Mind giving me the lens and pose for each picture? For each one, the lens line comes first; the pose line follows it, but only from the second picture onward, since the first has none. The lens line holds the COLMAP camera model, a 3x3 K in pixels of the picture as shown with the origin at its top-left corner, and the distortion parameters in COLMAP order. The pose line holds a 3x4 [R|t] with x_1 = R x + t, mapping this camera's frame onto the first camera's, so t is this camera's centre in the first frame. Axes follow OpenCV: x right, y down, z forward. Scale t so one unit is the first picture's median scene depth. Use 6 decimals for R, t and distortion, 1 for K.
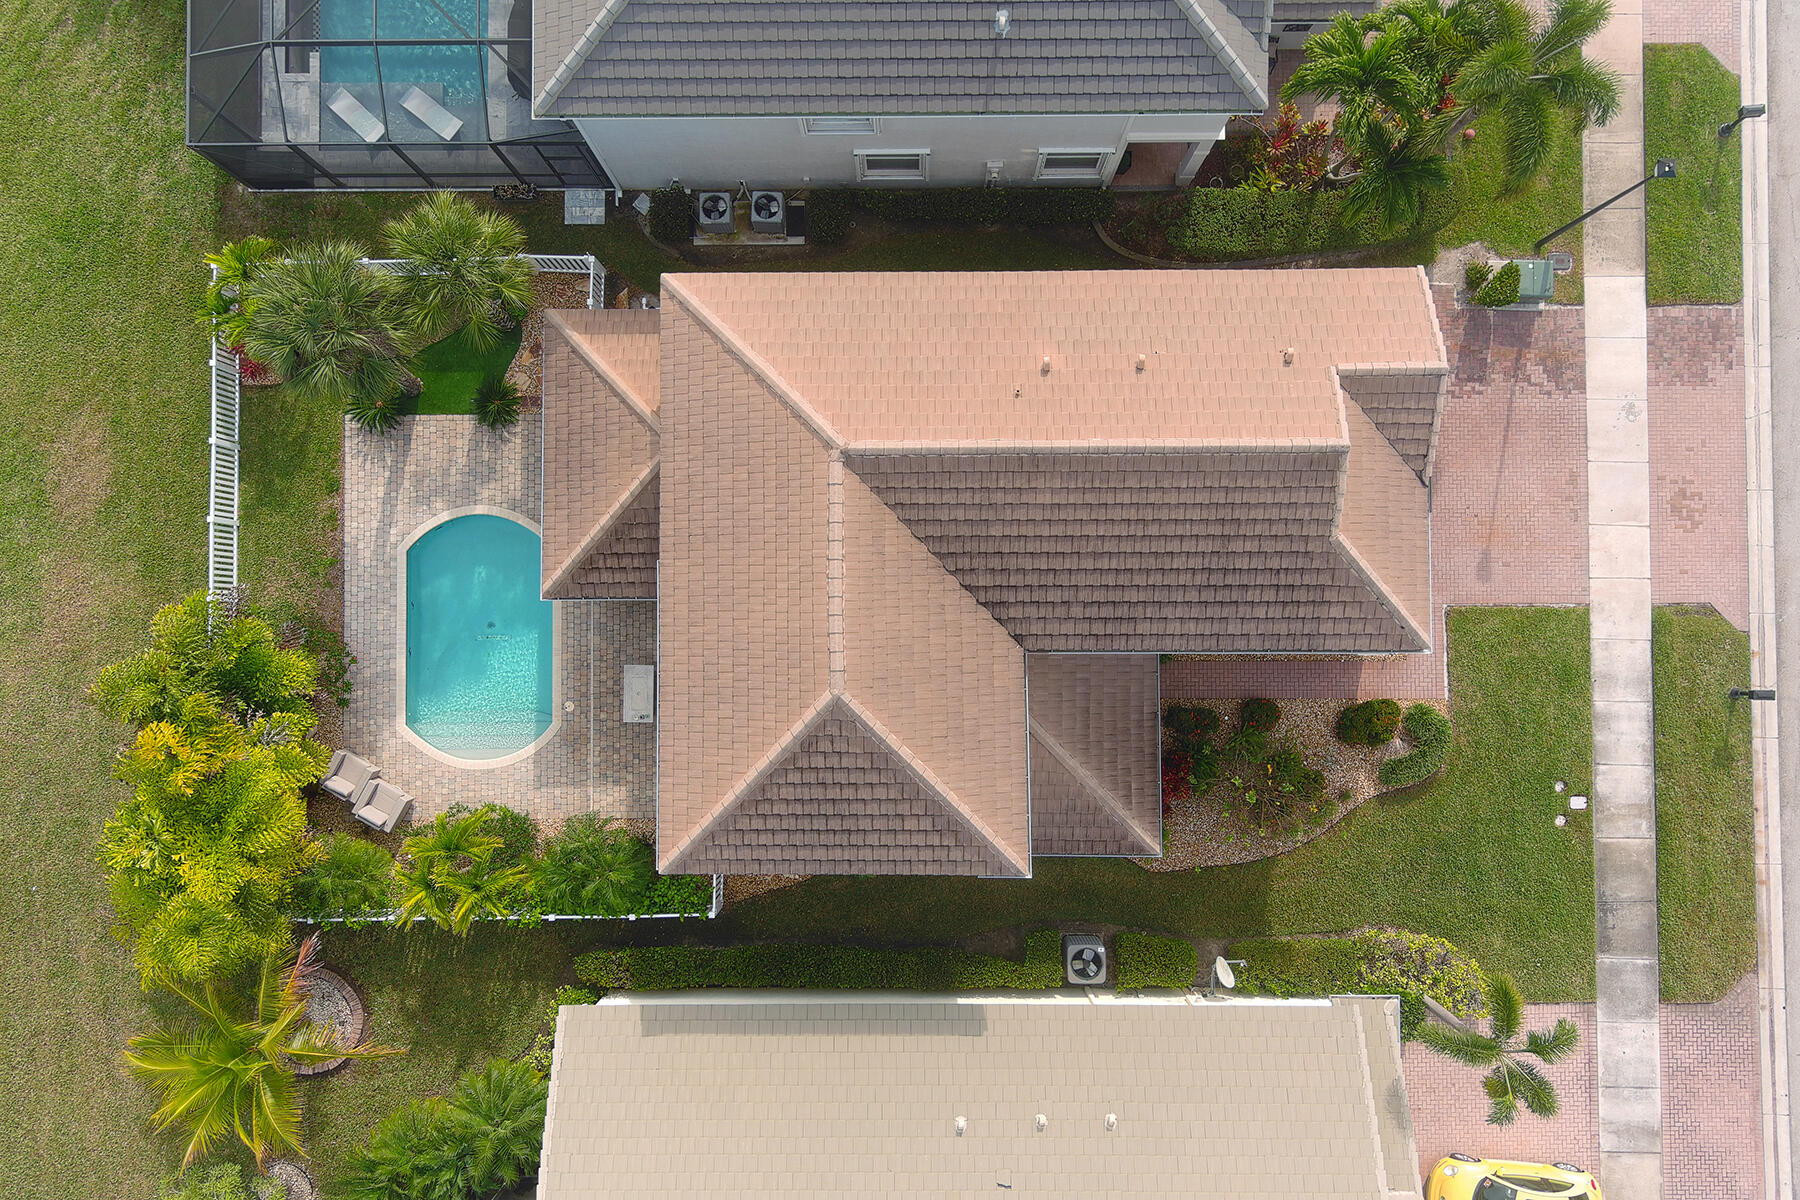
lens RADIAL K [[1388.8, 0, 897.6], [0, 1388.8, 604.9], [0, 0, 1]] dist [0.023754, -0.006646]
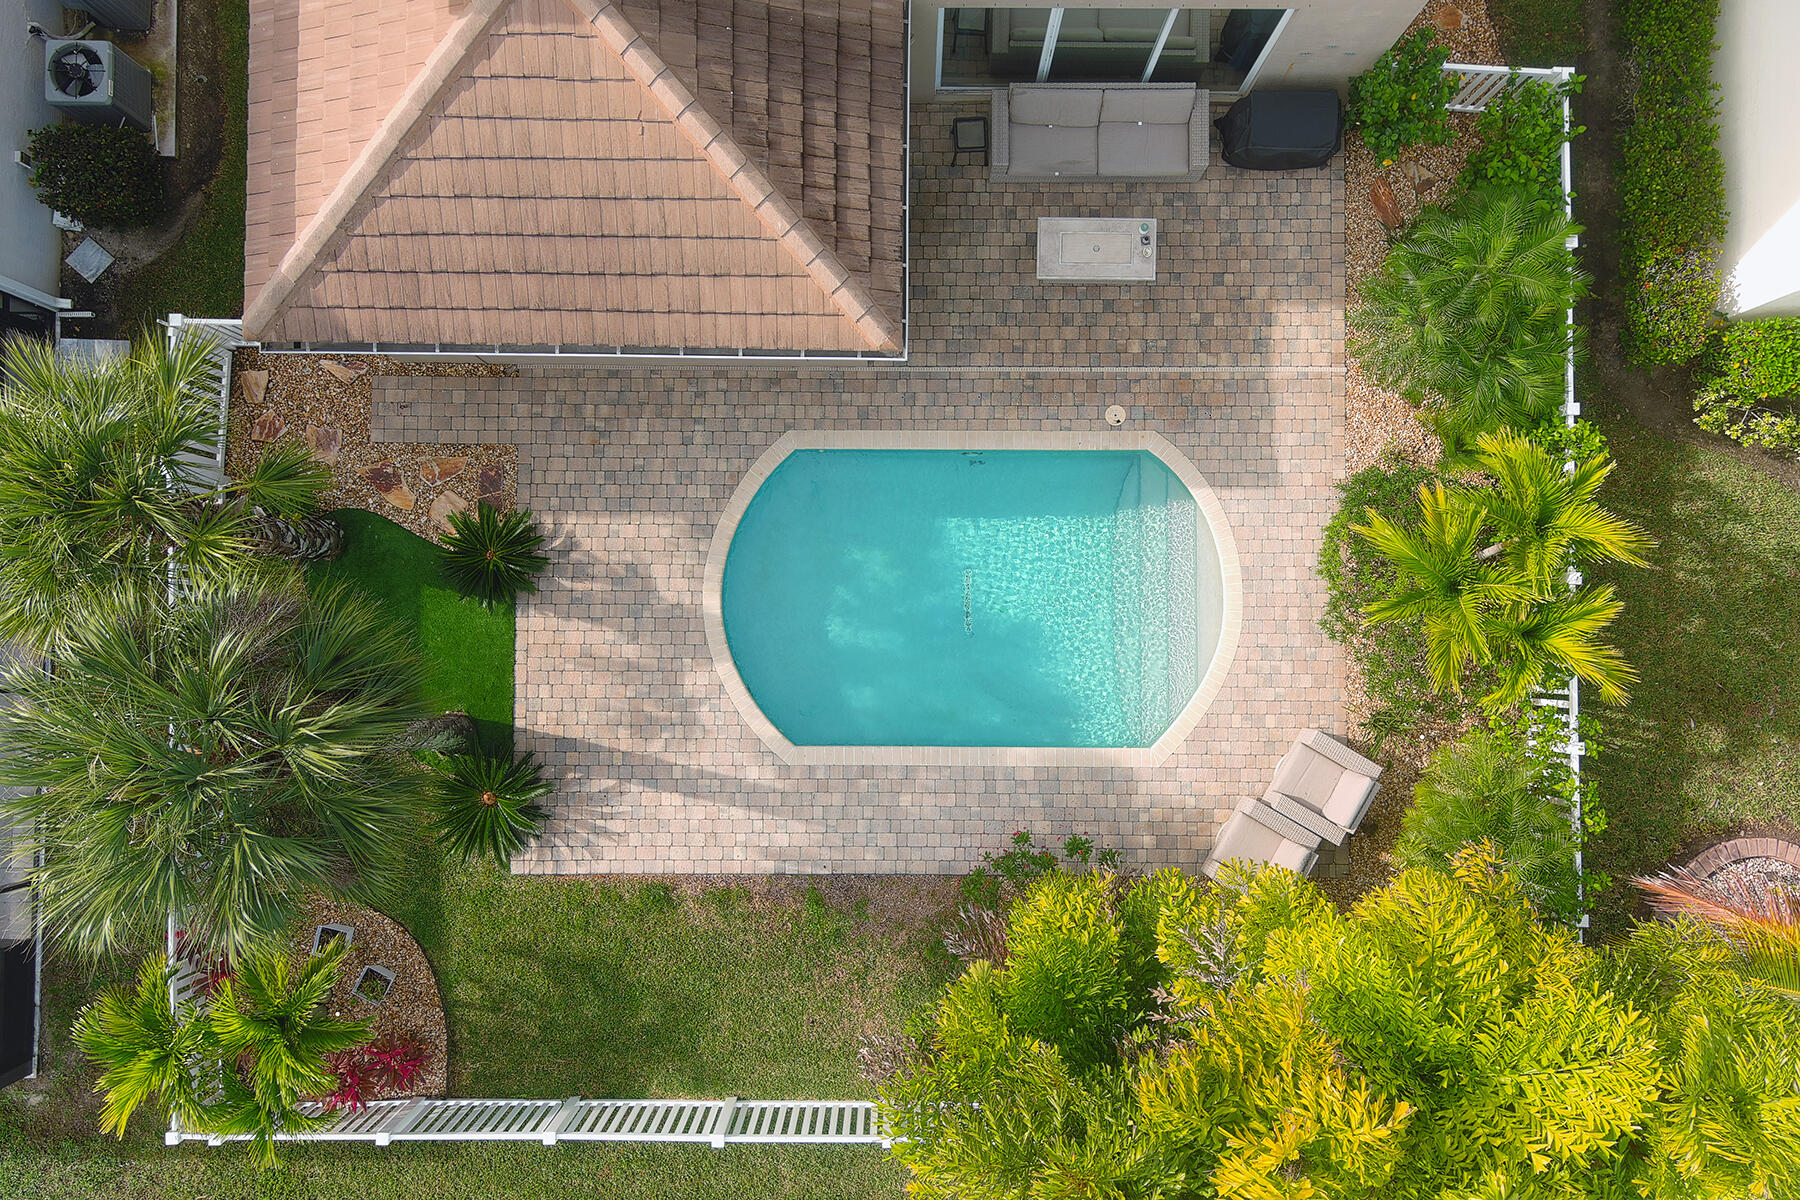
lens RADIAL K [[1383.4, 0, 898.6], [0, 1383.4, 603.7], [0, 0, 1]] dist [0.043158, -0.039274]
pose [[0.011742, -0.999102, 0.040703, -0.335592], [0.999707, 0.012592, 0.020680, -0.013290], [-0.021174, 0.040448, 0.998957, 0.534716]]
